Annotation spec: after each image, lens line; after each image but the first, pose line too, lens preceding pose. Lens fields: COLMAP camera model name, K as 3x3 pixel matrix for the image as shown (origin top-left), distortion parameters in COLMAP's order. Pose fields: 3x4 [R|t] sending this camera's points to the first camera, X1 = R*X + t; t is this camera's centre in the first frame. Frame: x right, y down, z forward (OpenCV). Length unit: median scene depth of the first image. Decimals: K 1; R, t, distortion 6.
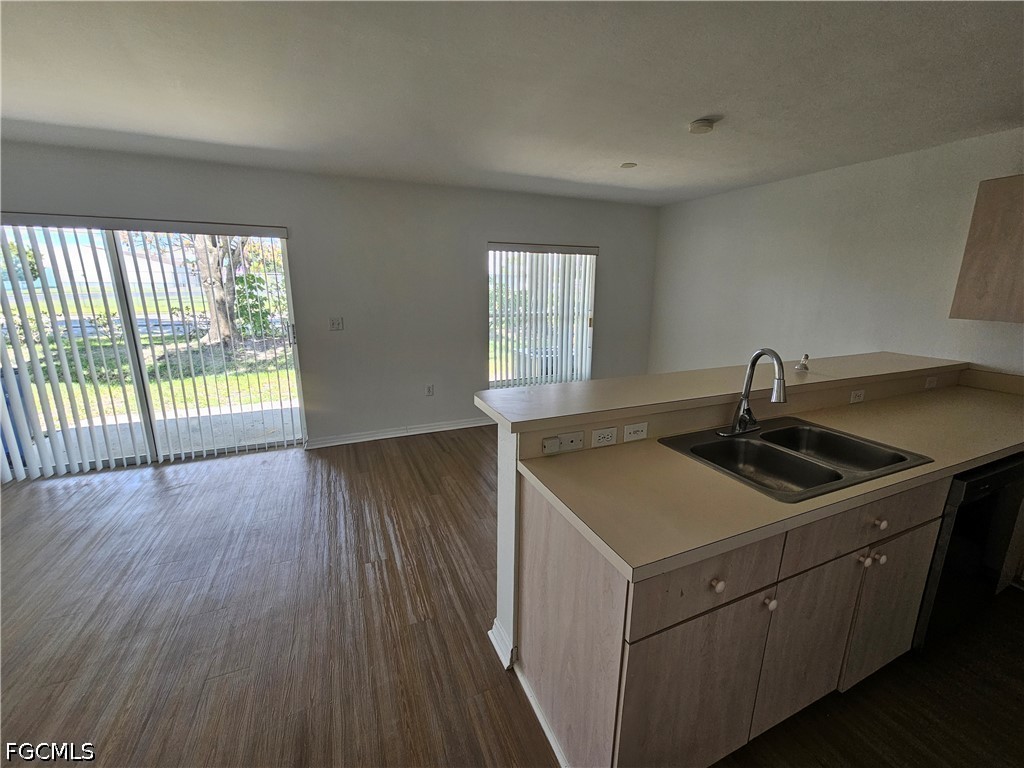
lens RADIAL K [[418.6, 0, 517.3], [0, 418.6, 381.7], [0, 0, 1]] dist [-0.002217, -0.000441]
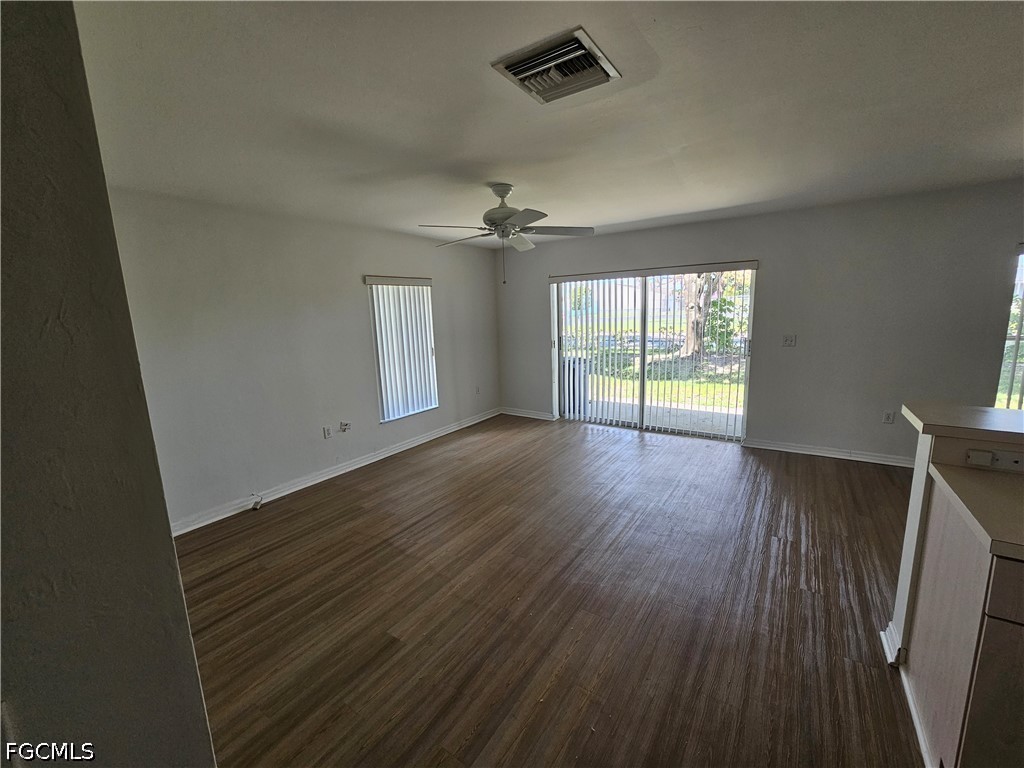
lens RADIAL K [[418.6, 0, 513.9], [0, 418.6, 386.0], [0, 0, 1]] dist [-0.002217, -0.000441]
pose [[0.532189, 0.122479, -0.837719, 0.129460], [-0.155964, 0.986729, 0.045184, 0.046960], [0.832136, 0.106608, 0.544228, -0.211721]]
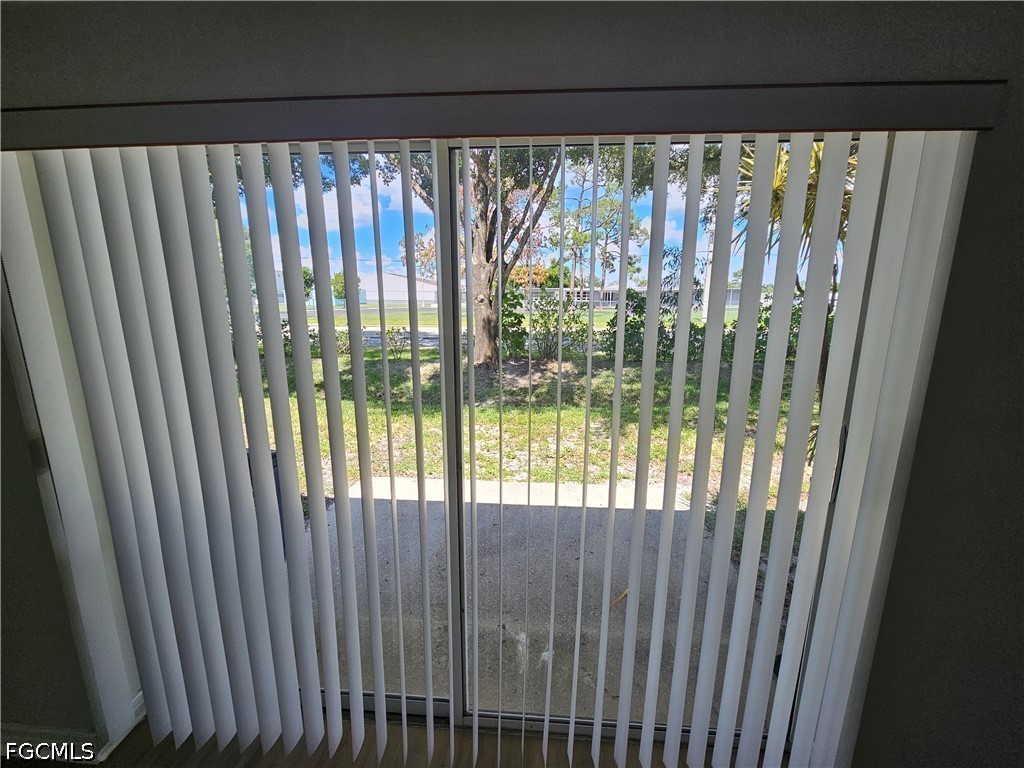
lens RADIAL K [[418.6, 0, 511.9], [0, 418.6, 385.6], [0, 0, 1]] dist [-0.002217, -0.000441]
pose [[0.880468, 0.091080, -0.465274, -0.616501], [-0.104306, 0.994542, -0.002697, -0.144921], [0.462489, 0.050905, 0.885163, 0.599000]]
